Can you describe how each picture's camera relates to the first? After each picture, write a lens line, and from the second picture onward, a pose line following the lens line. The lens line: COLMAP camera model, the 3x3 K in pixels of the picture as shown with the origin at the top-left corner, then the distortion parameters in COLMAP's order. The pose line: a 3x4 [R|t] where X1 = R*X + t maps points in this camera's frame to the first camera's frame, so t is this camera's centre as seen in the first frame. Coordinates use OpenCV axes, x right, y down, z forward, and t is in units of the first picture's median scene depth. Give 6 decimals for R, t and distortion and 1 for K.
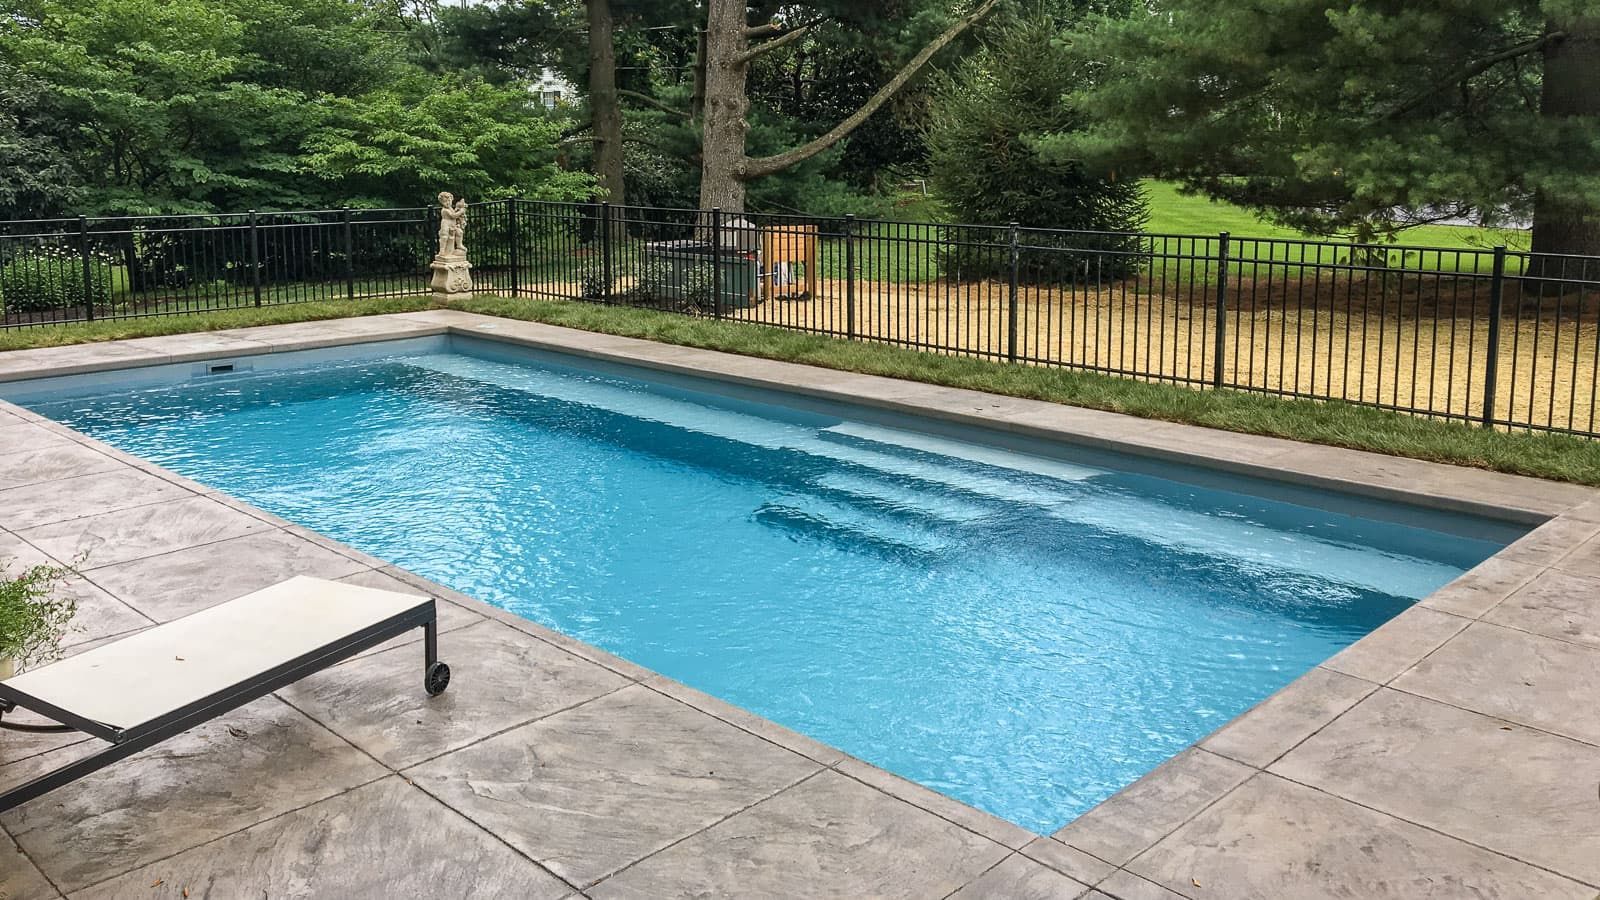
lens RADIAL K [[1329.9, 0, 800.0], [0, 1329.9, 450.0], [0, 0, 1]] dist [0.000188, 0.001003]
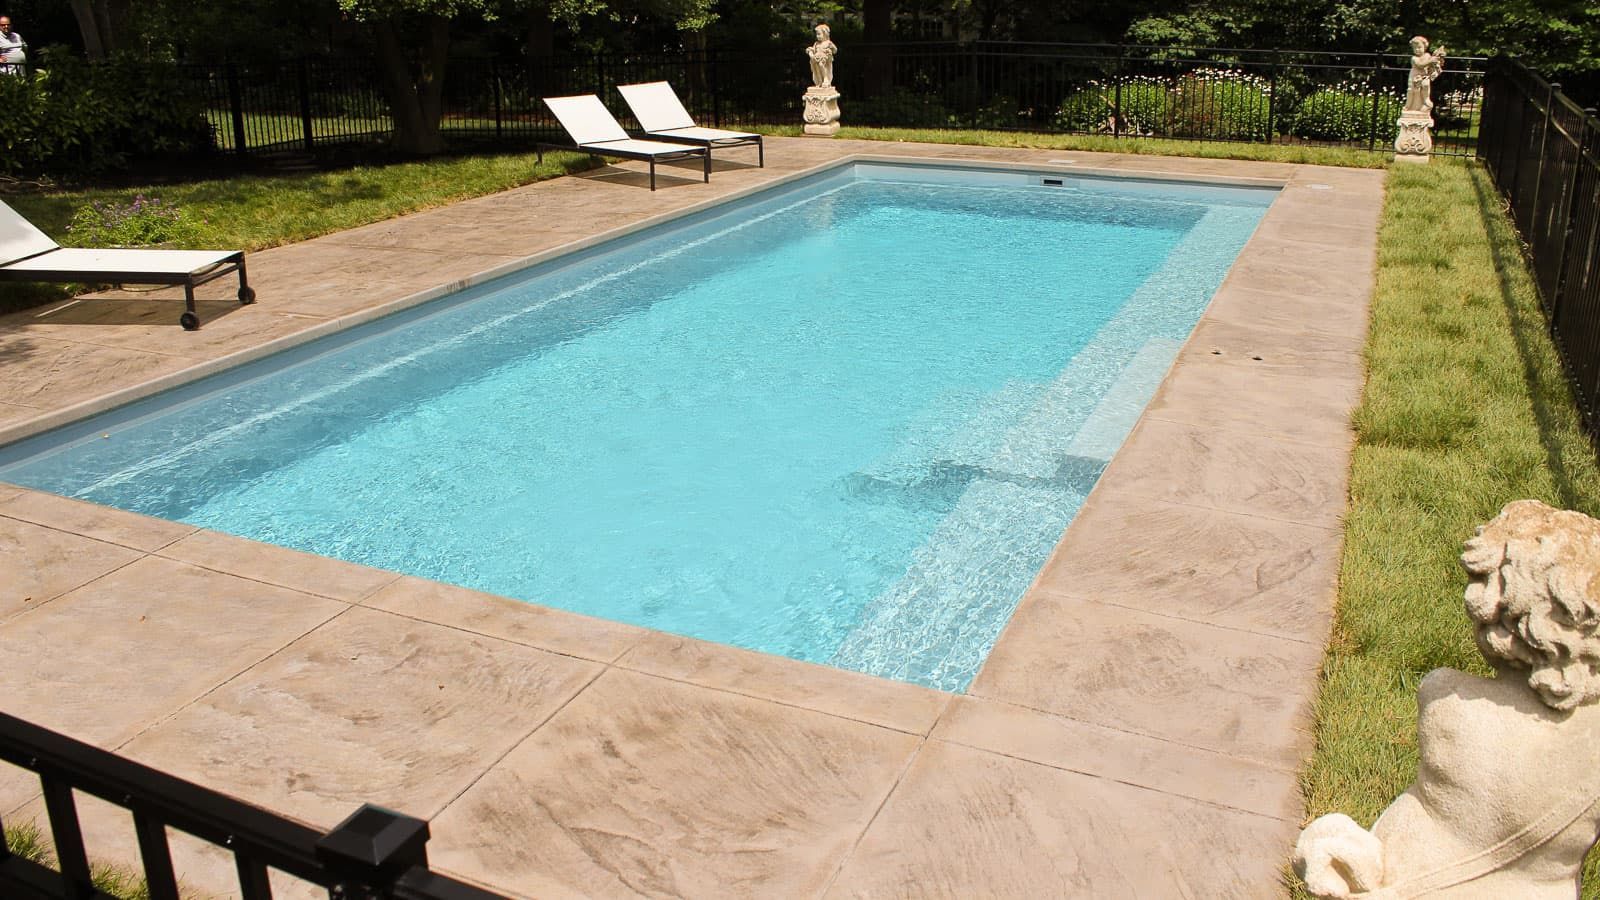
lens RADIAL K [[1329.9, 0, 800.0], [0, 1329.9, 450.0], [0, 0, 1]] dist [0.000188, 0.001003]
pose [[0.307241, 0.304325, -0.901659, 1.294513], [-0.197051, 0.947298, 0.252583, -0.216764], [0.931007, 0.100069, 0.351016, 0.966168]]
